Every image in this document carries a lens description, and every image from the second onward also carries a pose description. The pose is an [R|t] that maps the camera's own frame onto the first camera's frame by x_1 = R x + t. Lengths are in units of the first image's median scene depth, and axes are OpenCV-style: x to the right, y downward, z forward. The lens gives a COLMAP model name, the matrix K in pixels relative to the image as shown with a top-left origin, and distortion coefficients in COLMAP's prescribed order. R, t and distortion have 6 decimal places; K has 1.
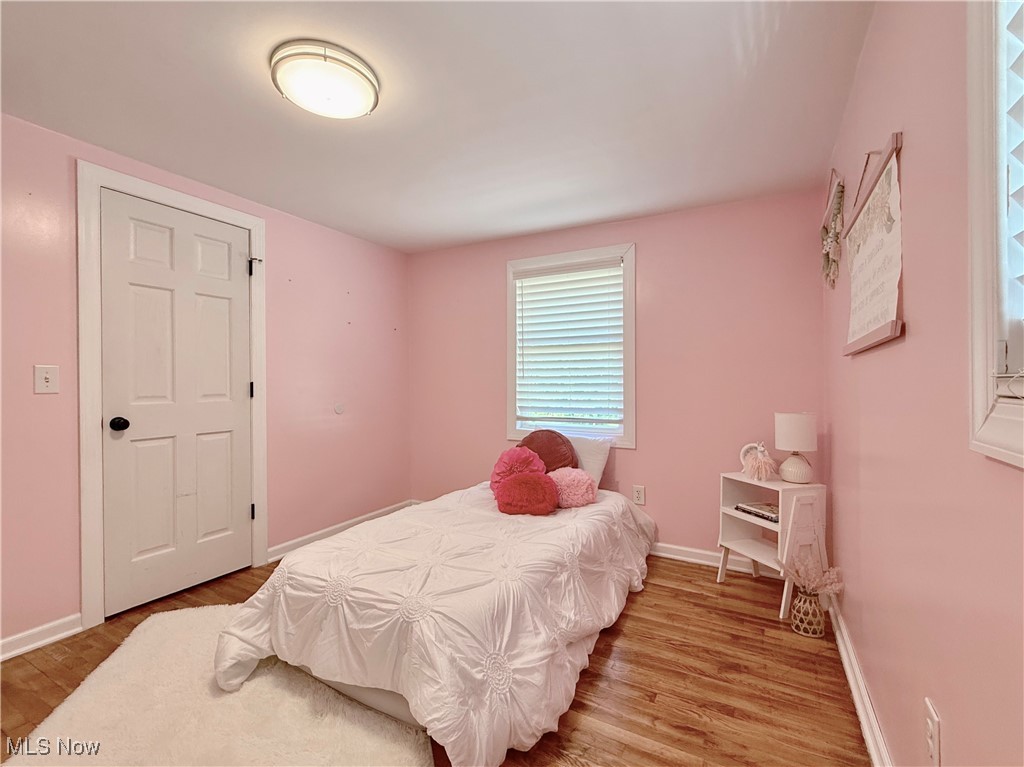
lens RADIAL K [[460.2, 0, 509.0], [0, 460.2, 384.6], [0, 0, 1]] dist [-0.002843, 0.000001]
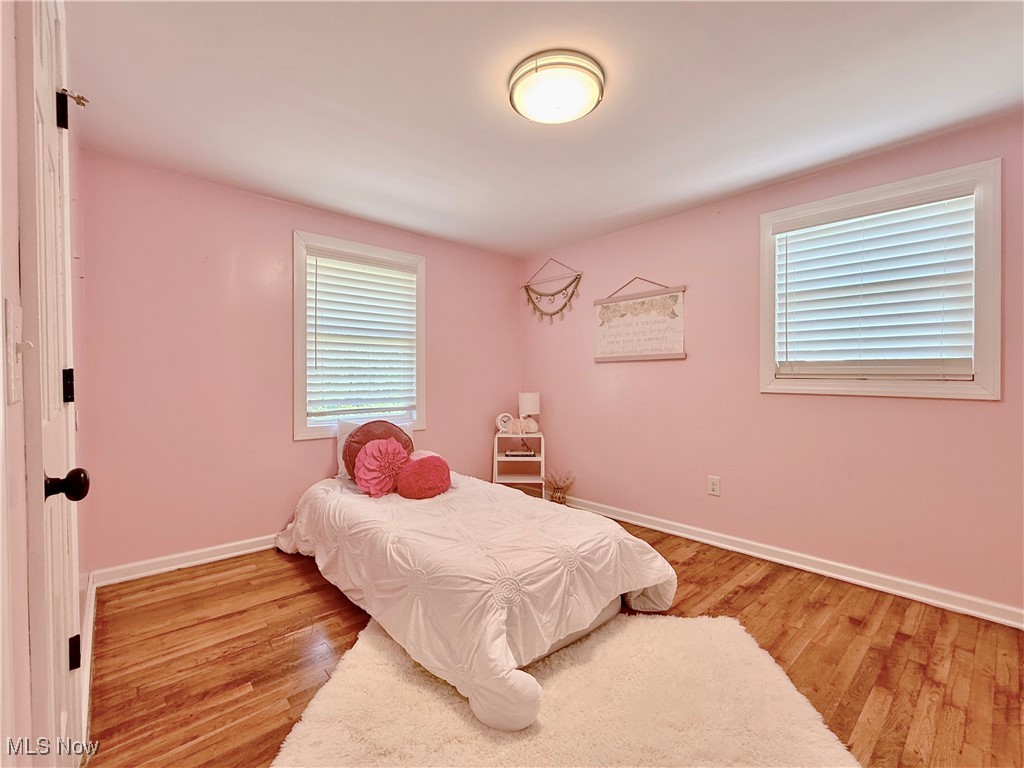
lens RADIAL K [[460.2, 0, 507.0], [0, 460.2, 382.6], [0, 0, 1]] dist [-0.002843, 0.000001]
pose [[0.310604, -0.012396, 0.950459, -0.942340], [-0.000478, 0.999913, 0.013197, 0.001517], [-0.950539, -0.004553, 0.310571, 0.500711]]
